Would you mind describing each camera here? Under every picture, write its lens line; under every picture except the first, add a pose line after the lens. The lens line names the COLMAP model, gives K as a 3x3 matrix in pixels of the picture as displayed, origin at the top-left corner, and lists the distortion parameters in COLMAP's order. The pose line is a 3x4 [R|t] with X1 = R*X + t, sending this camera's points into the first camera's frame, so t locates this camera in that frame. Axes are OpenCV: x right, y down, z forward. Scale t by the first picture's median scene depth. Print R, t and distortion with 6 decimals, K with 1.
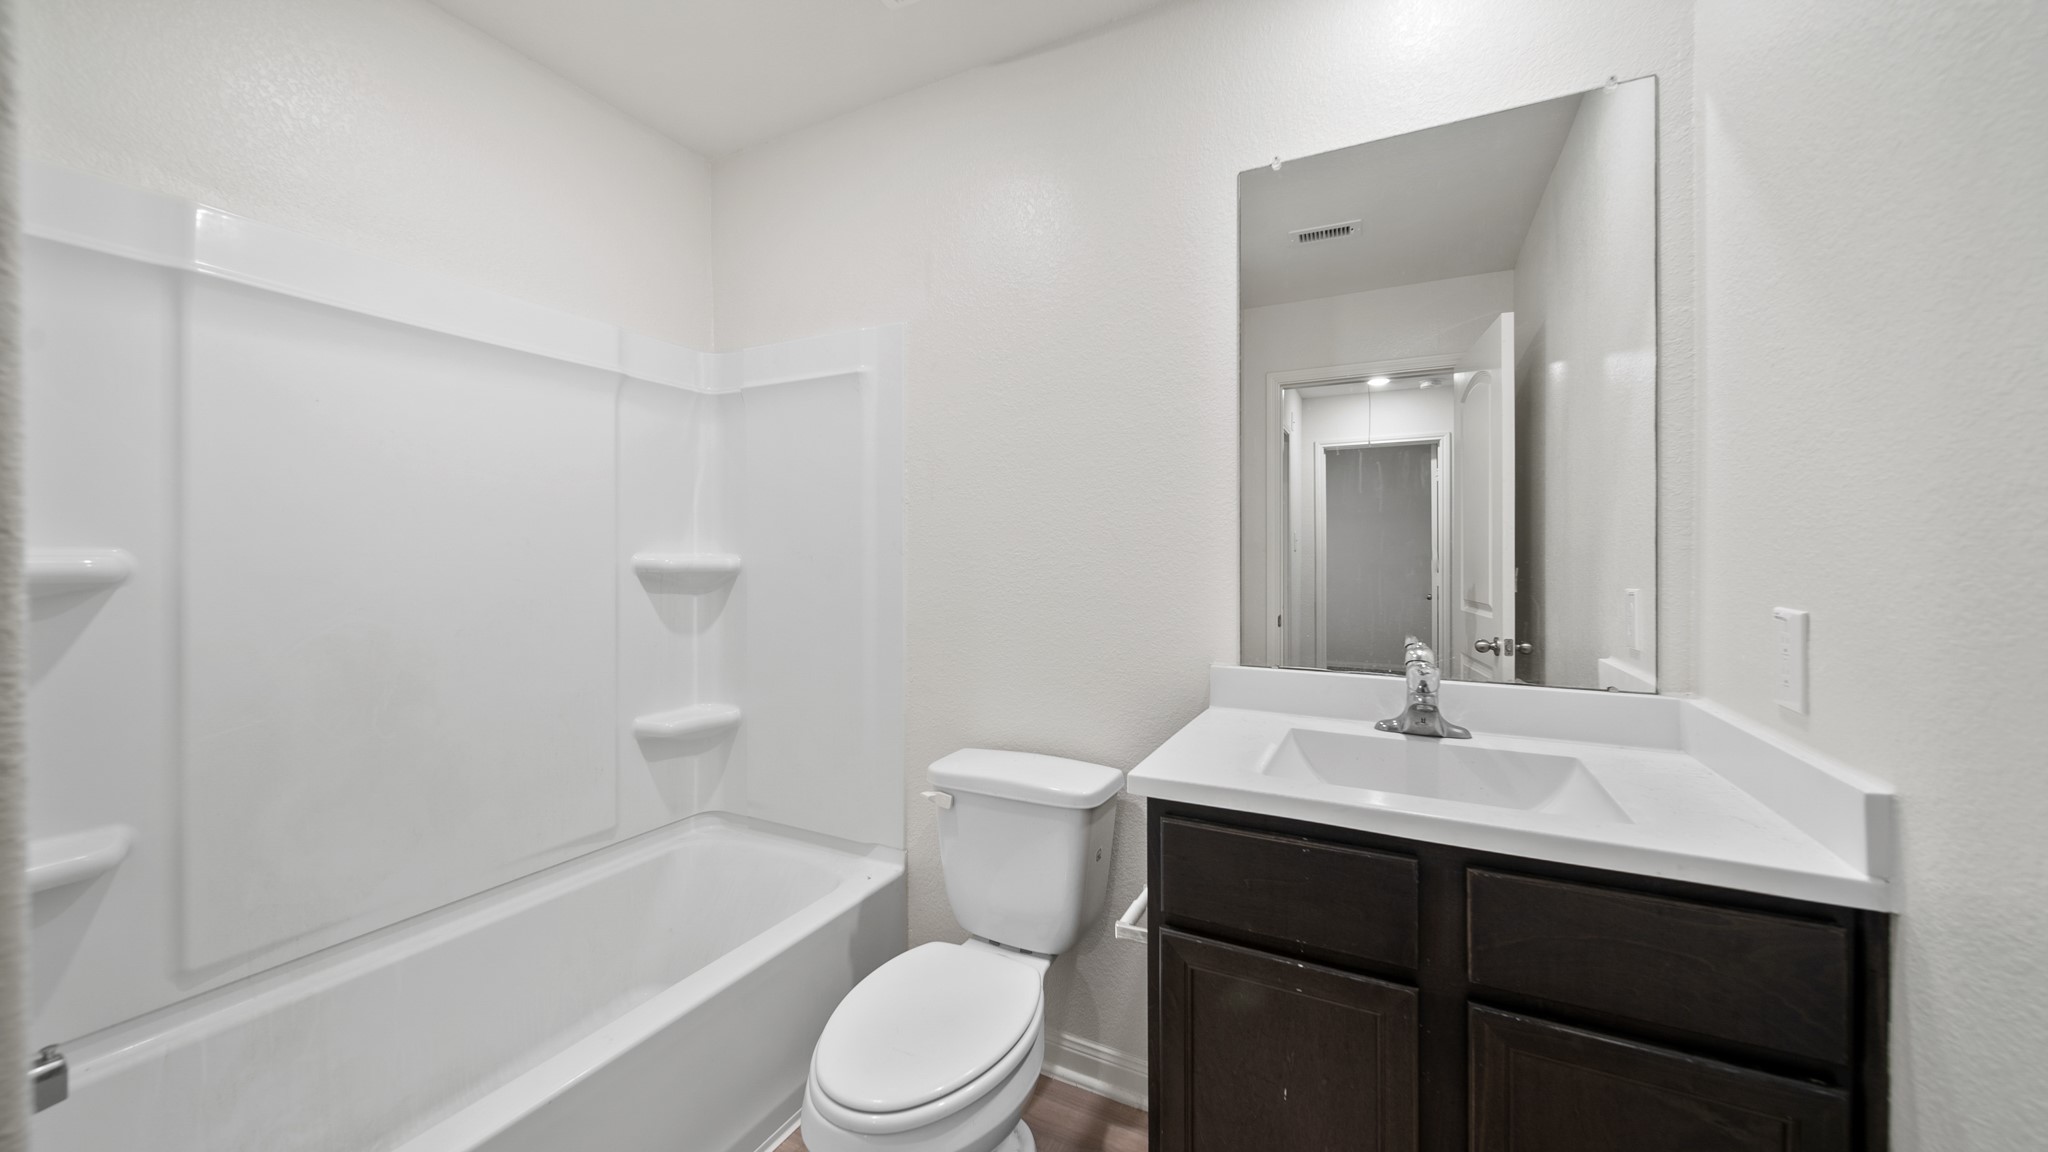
lens RADIAL K [[730.1, 0, 1029.8], [0, 730.1, 548.1], [0, 0, 1]] dist [-0.001787, -0.000484]
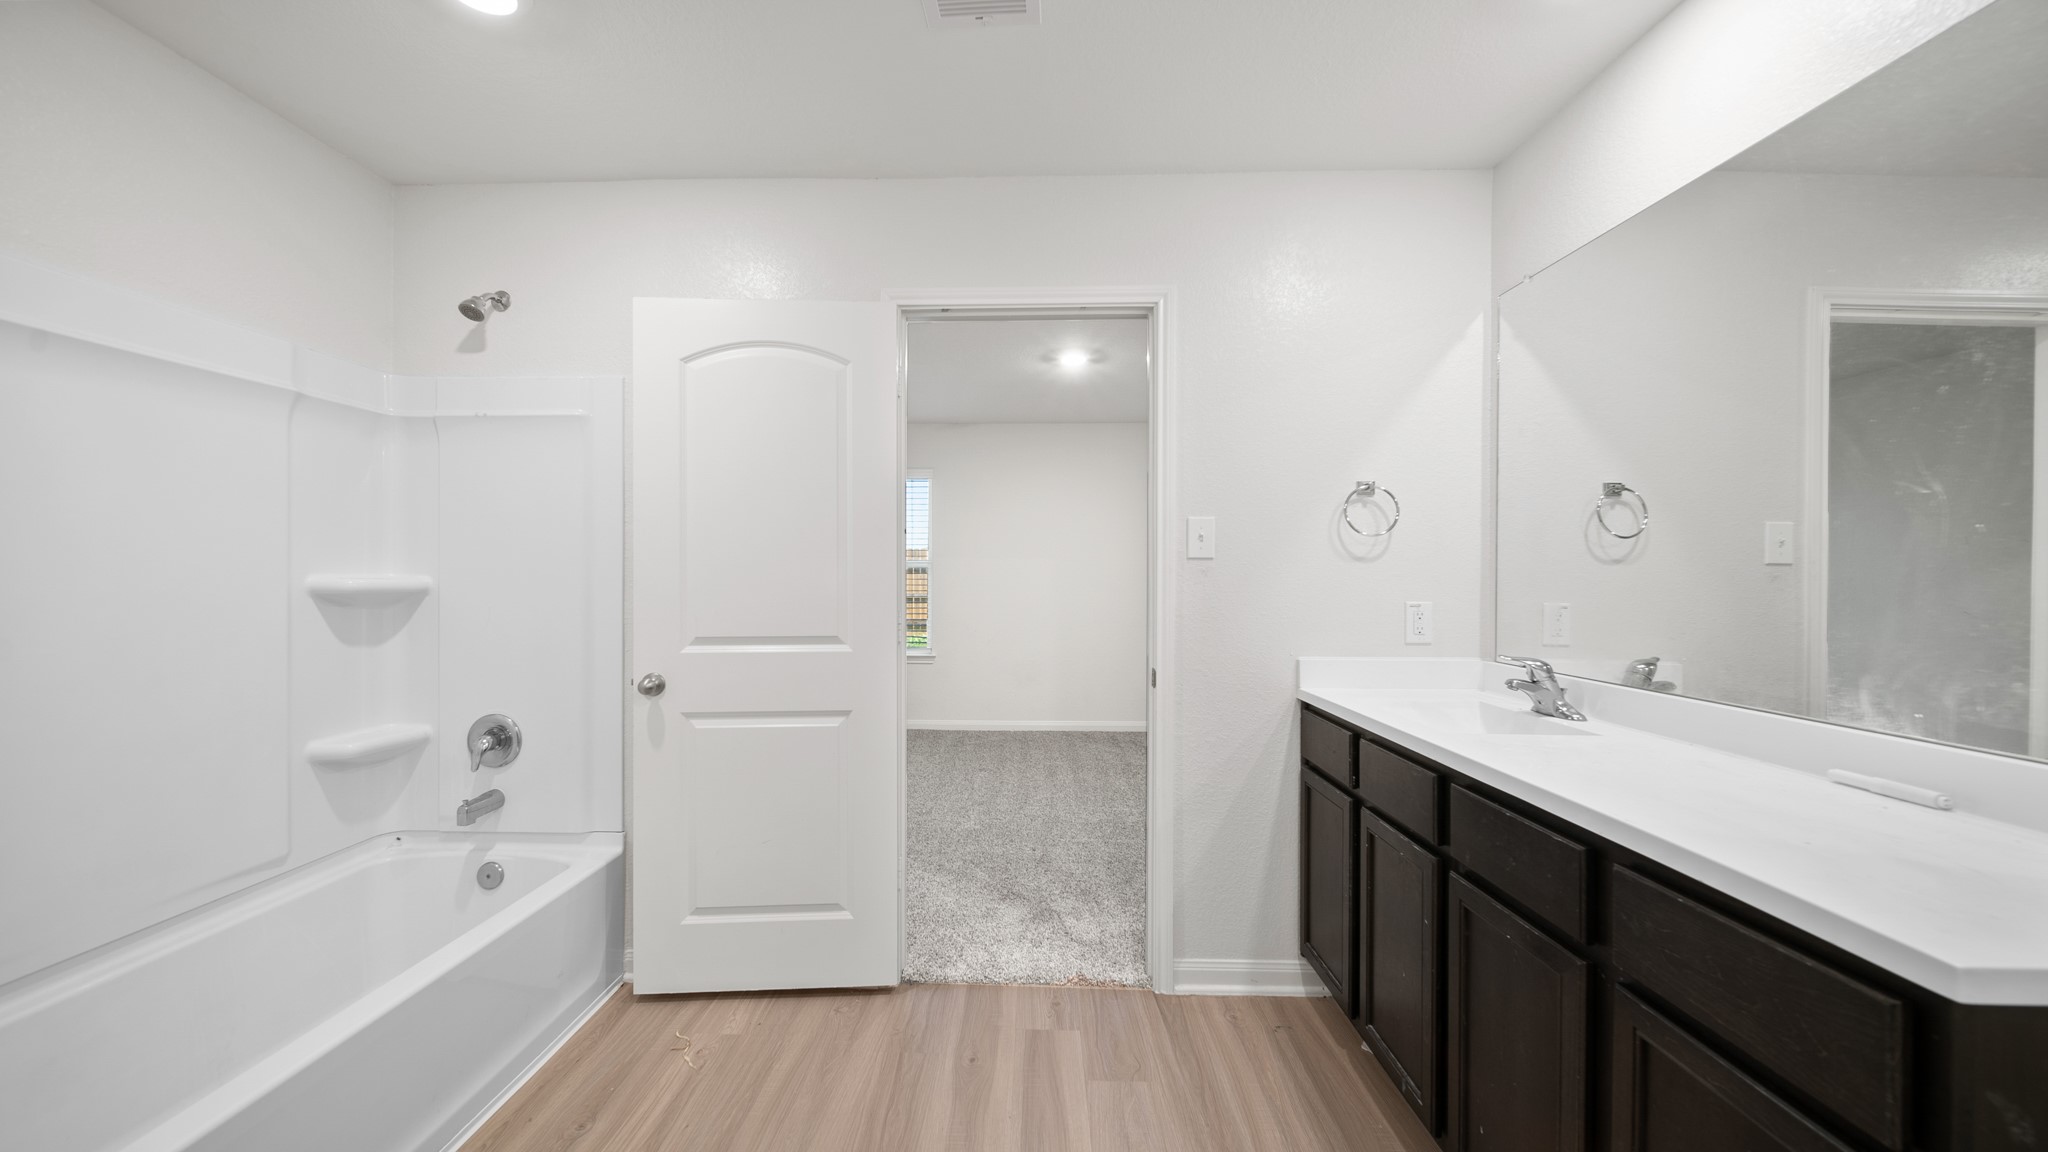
lens RADIAL K [[714.3, 0, 1016.2], [0, 714.3, 572.5], [0, 0, 1]] dist [0.000001, 0.000023]
pose [[0.893724, 0.007147, 0.448561, -0.125802], [-0.010722, 0.999928, 0.005430, -0.011537], [-0.448490, -0.009663, 0.893736, -0.288373]]
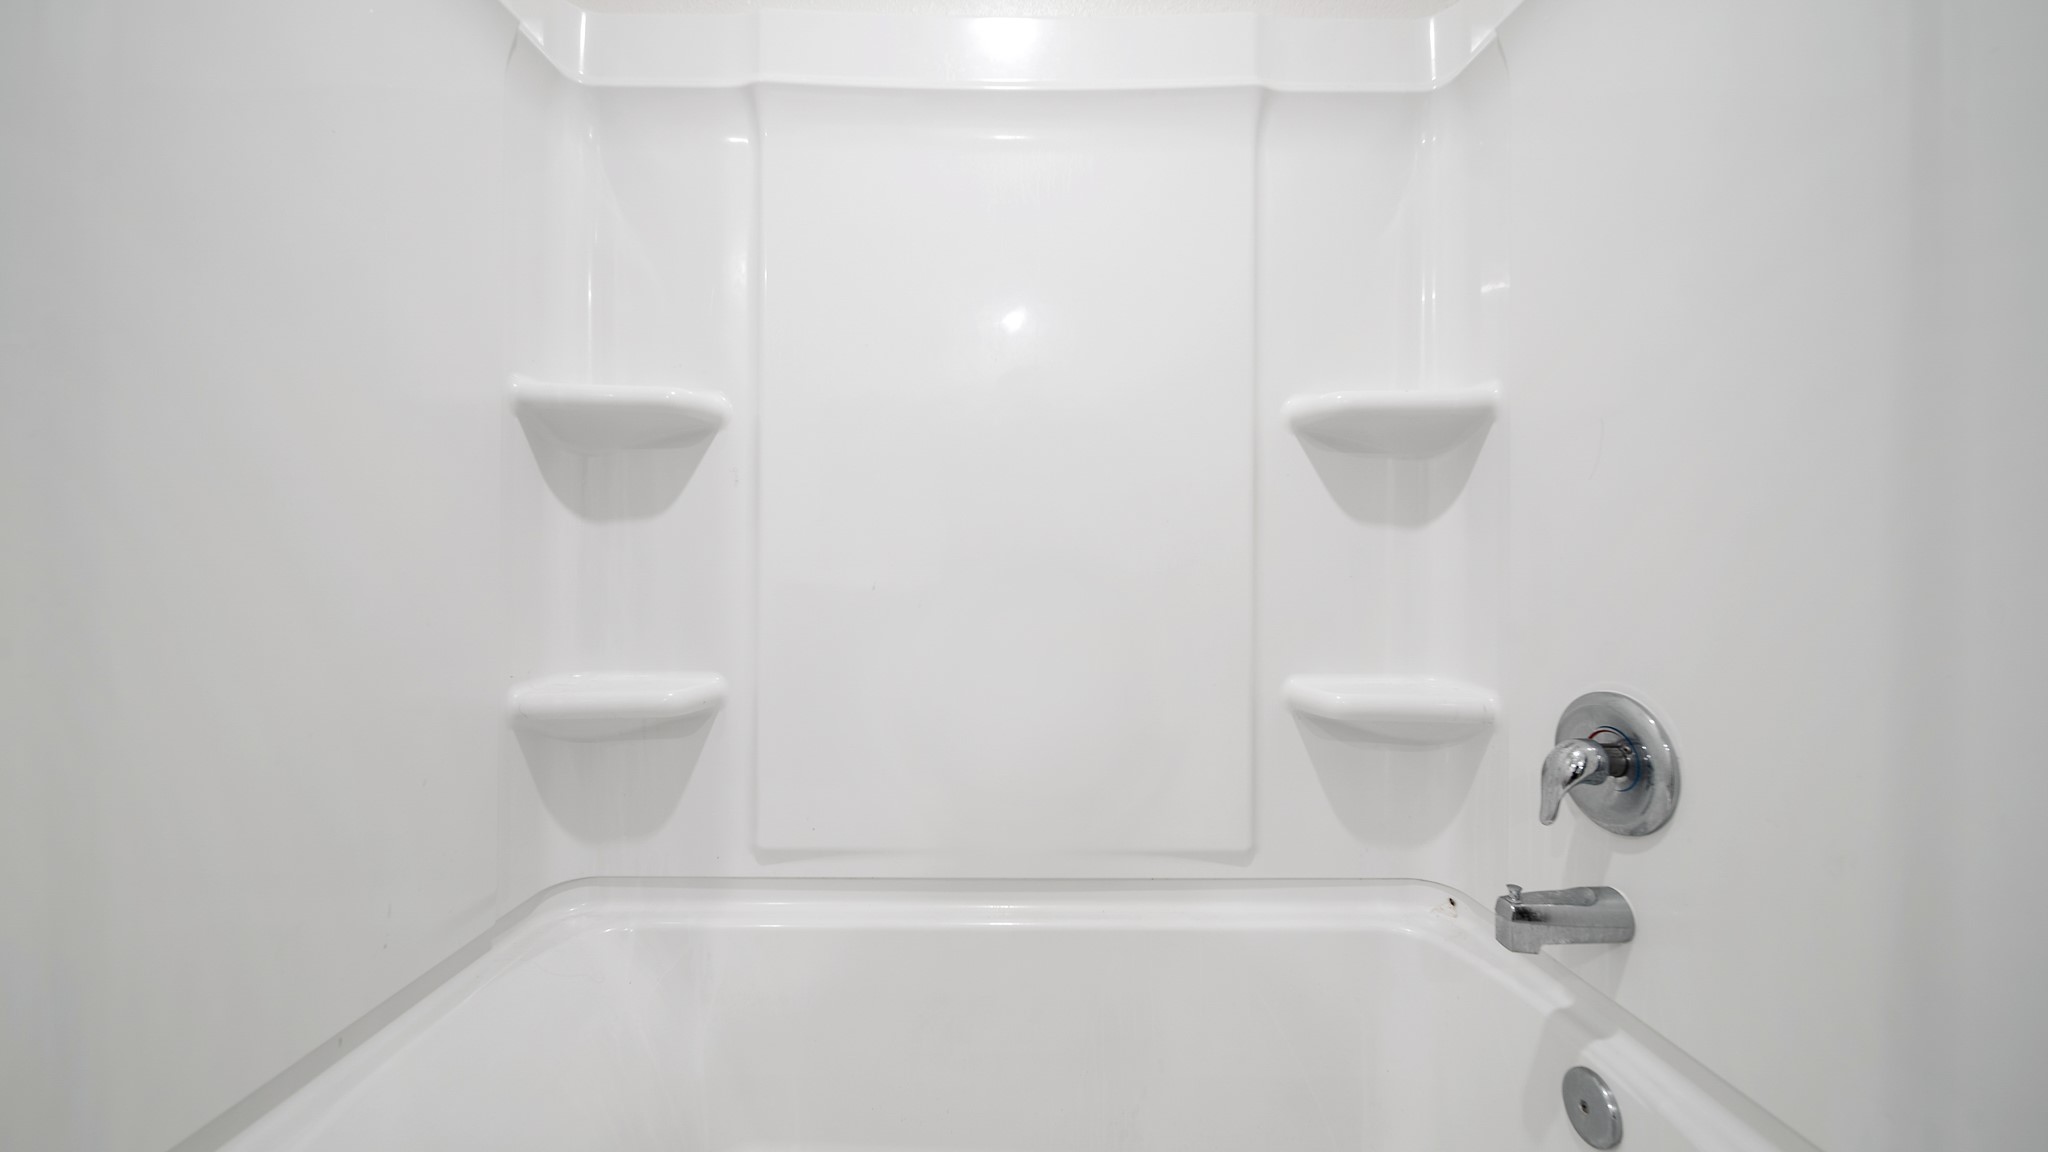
lens RADIAL K [[730.1, 0, 1008.6], [0, 730.1, 574.9], [0, 0, 1]] dist [-0.001787, -0.000484]
pose [[0.448349, 0.004715, -0.893846, -0.122105], [0.001748, 0.999980, 0.006152, 0.150122], [0.893857, -0.004321, 0.448332, 0.549280]]
